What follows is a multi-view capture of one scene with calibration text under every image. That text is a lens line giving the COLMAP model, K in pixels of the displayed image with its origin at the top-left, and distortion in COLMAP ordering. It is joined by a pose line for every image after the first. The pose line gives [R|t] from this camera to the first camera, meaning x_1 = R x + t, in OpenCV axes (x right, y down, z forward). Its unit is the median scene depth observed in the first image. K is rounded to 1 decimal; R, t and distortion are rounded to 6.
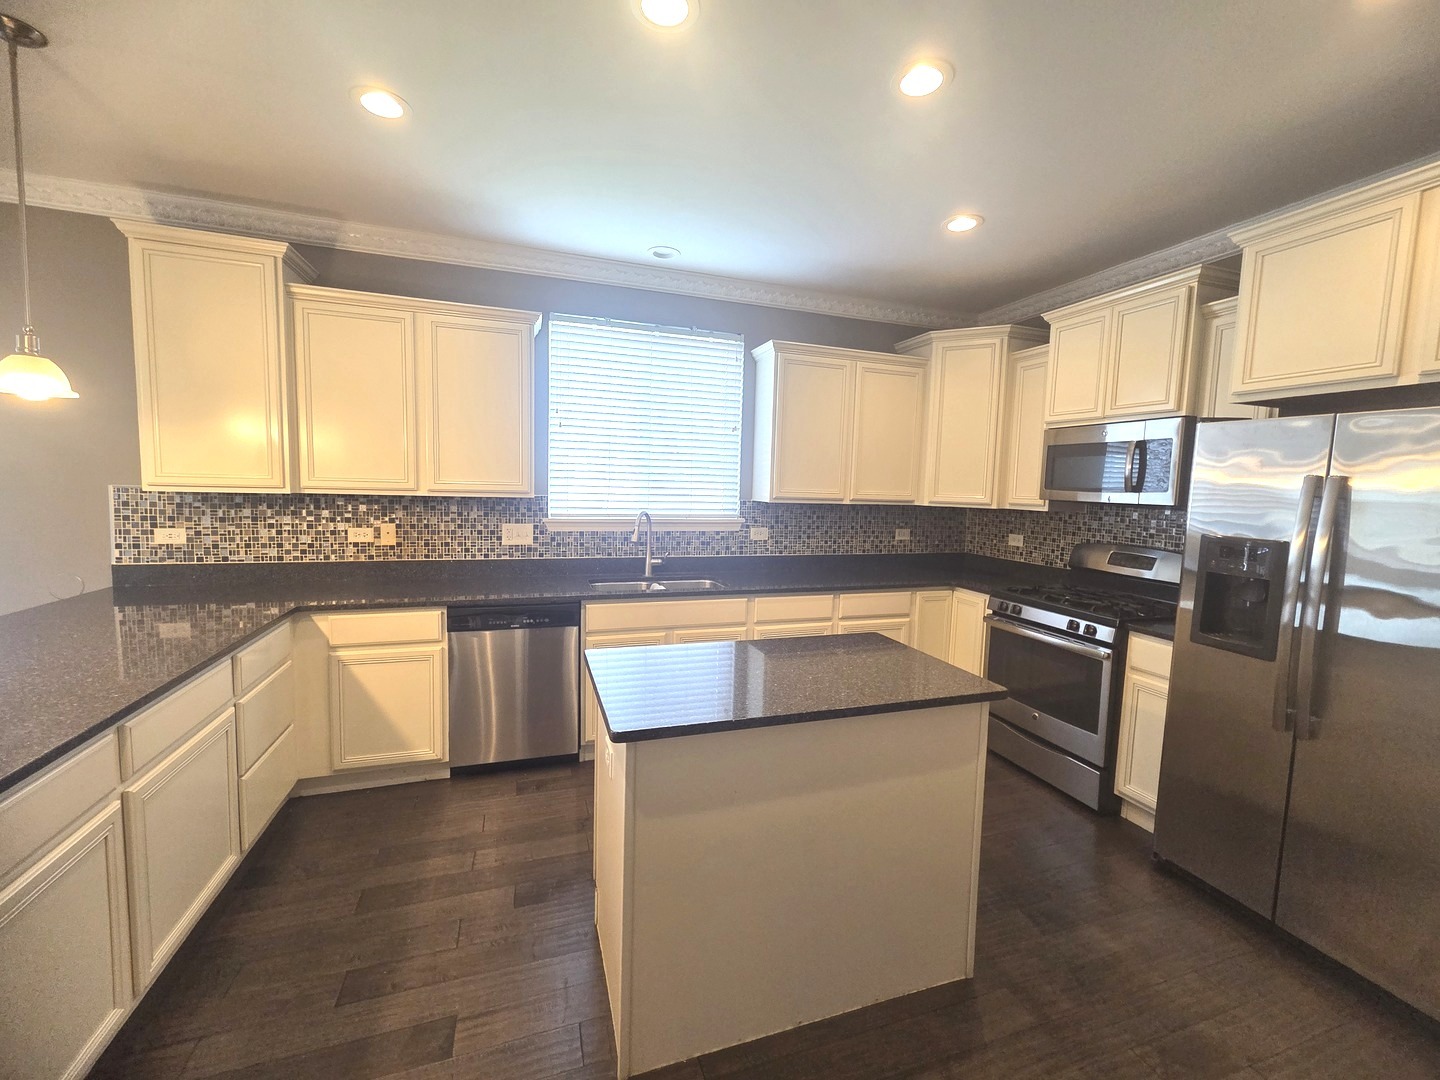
lens RADIAL K [[588.9, 0, 725.2], [0, 588.9, 530.0], [0, 0, 1]] dist [-0.000765, -0.000875]
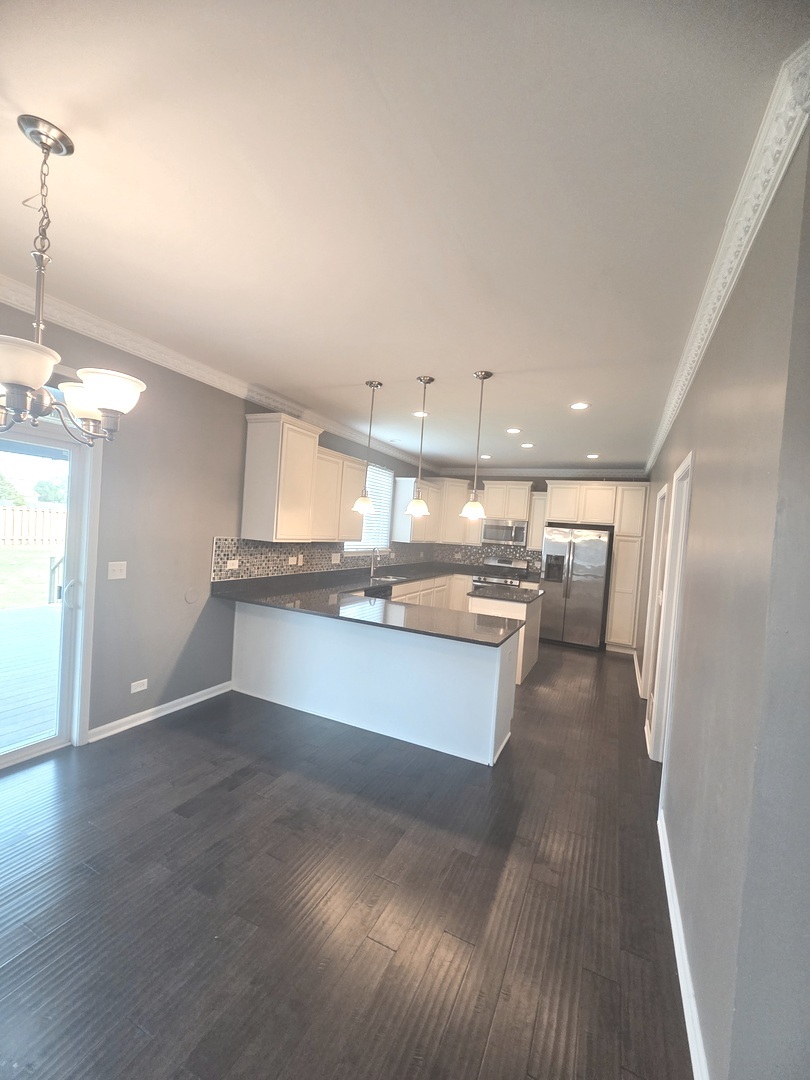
lens RADIAL K [[441.7, 0, 408.9], [0, 441.7, 541.7], [0, 0, 1]] dist [-0.000765, -0.000875]
pose [[0.699029, 0.001459, 0.715092, -1.318580], [0.004864, 0.999965, -0.006796, -0.041420], [-0.715077, 0.008229, 0.698997, -0.299721]]
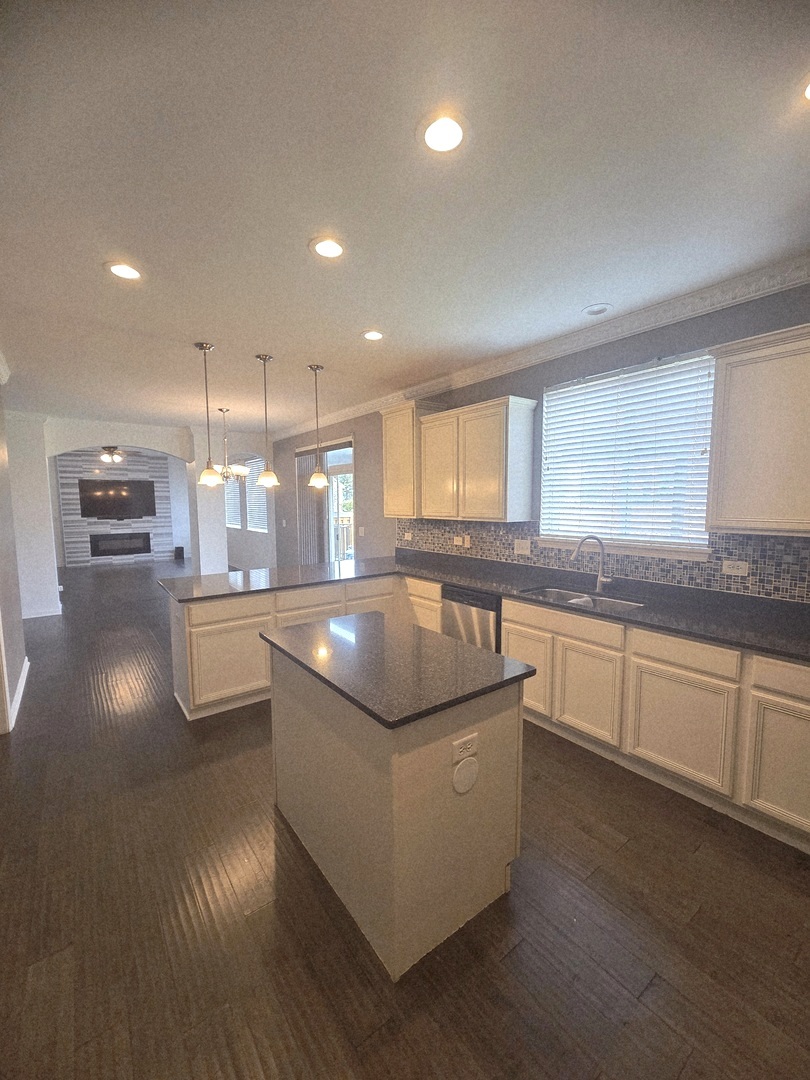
lens RADIAL K [[441.7, 0, 412.1], [0, 441.7, 542.3], [0, 0, 1]] dist [-0.000765, -0.000875]
pose [[0.315428, 0.059014, -0.947113, 0.603714], [-0.061421, 0.997241, 0.041682, -0.033797], [0.946960, 0.045025, 0.318183, 0.397100]]
